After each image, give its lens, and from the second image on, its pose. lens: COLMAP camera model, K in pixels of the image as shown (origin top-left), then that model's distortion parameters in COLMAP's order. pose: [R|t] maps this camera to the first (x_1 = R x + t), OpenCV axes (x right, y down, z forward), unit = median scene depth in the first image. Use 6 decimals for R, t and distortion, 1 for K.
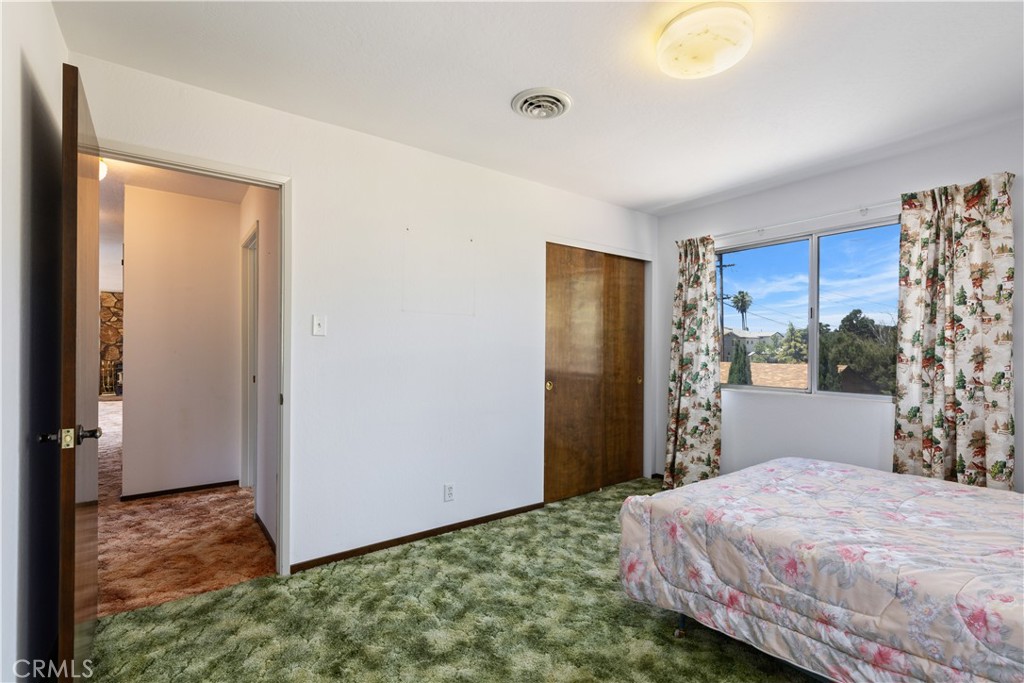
lens RADIAL K [[470.9, 0, 514.5], [0, 470.9, 341.4], [0, 0, 1]] dist [-0.000218, -0.000418]
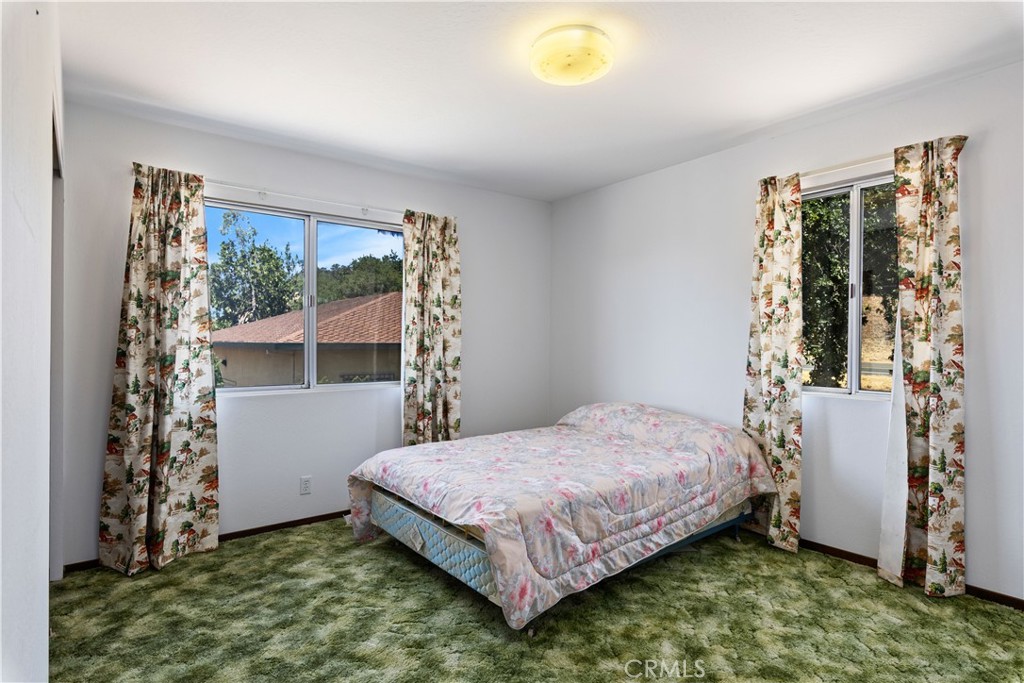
lens RADIAL K [[540.2, 0, 513.1], [0, 540.2, 346.0], [0, 0, 1]] dist [0.003314, 0.000938]
pose [[-0.035273, -0.010508, 0.999322, -0.586411], [-0.015600, 0.999829, 0.009962, 0.013628], [-0.999256, -0.015238, -0.035431, 0.838509]]
